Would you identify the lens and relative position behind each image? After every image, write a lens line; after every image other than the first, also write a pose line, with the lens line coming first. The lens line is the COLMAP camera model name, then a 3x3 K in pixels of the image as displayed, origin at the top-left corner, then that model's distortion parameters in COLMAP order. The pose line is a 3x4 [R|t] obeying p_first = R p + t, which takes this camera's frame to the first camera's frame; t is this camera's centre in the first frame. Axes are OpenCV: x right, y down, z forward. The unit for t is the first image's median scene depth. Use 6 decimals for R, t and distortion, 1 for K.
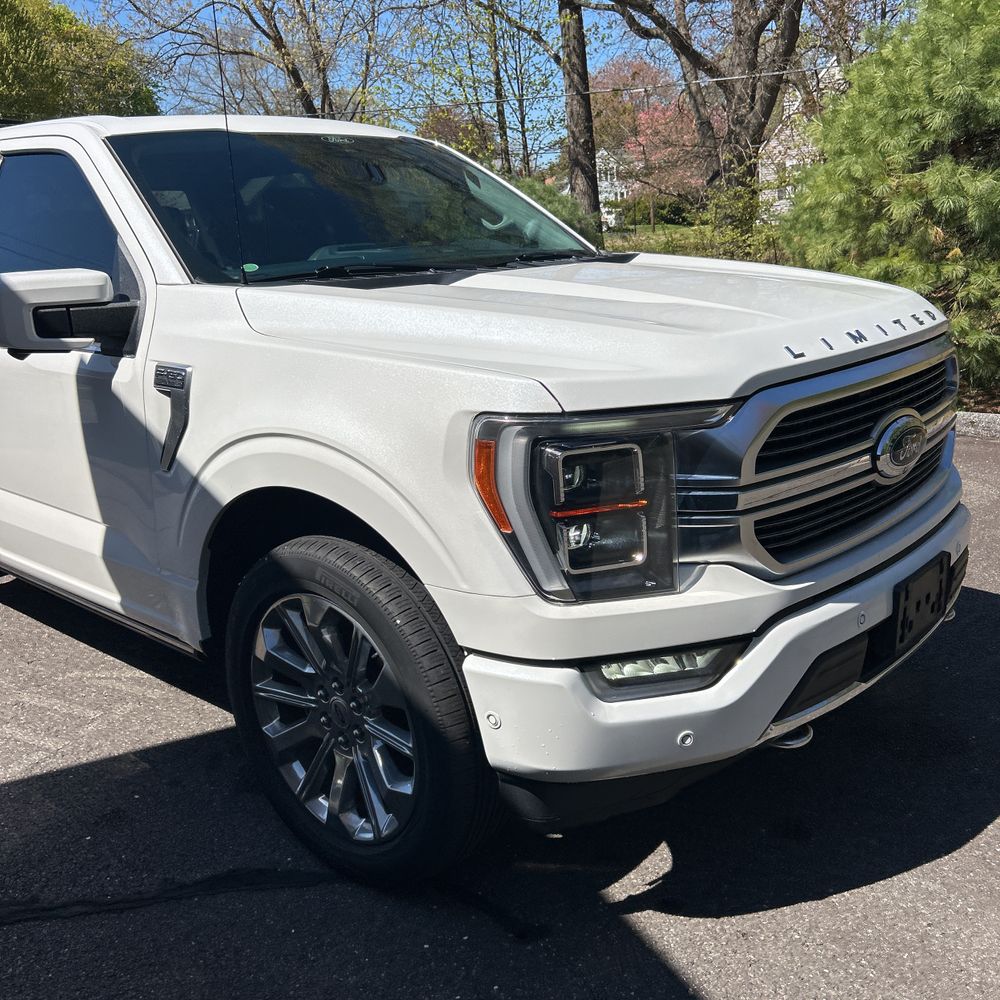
lens RADIAL K [[1001.5, 0, 500.0], [0, 1001.5, 500.0], [0, 0, 1]] dist [0.000340, 0.019194]
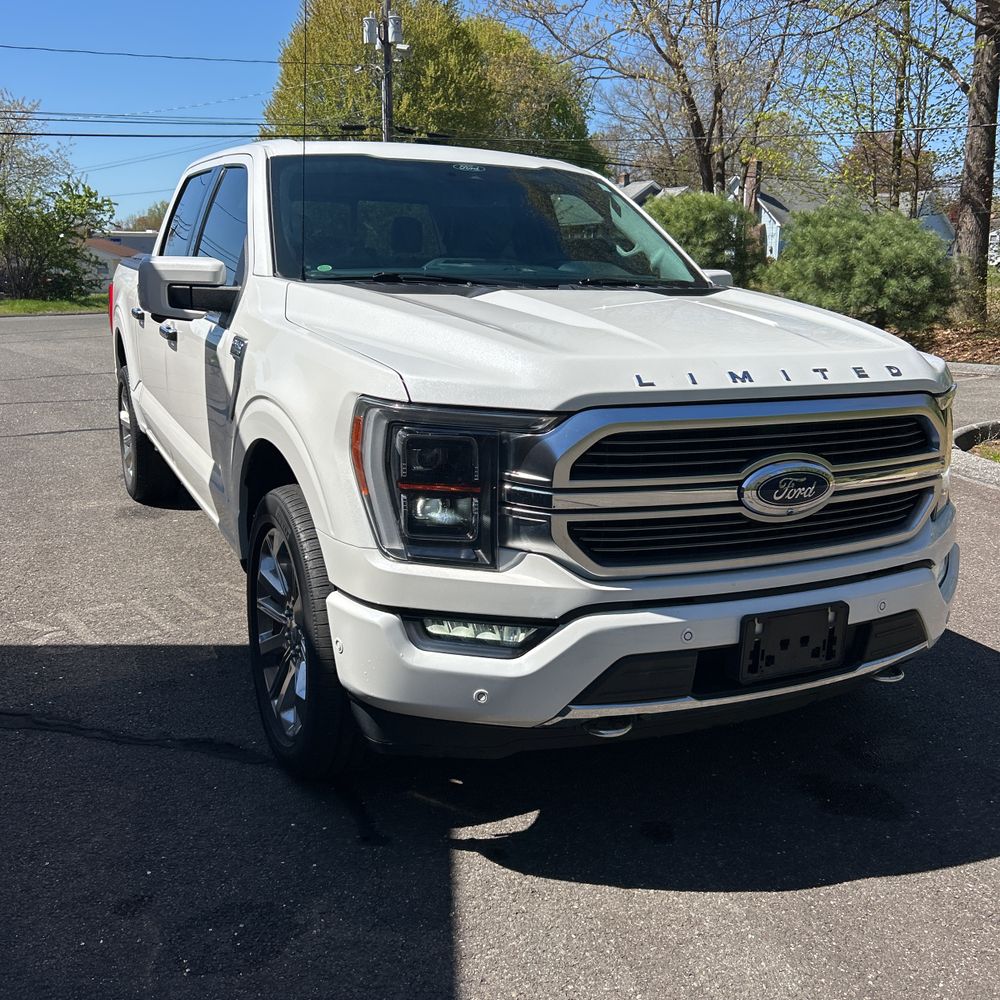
lens RADIAL K [[998.2, 0, 500.0], [0, 998.2, 500.0], [0, 0, 1]] dist [0.034935, -0.035120]
pose [[0.922837, 0.163795, -0.348630, 0.502136], [-0.170430, 0.985299, 0.011785, -0.002819], [0.345435, 0.048541, 0.937186, -0.076274]]
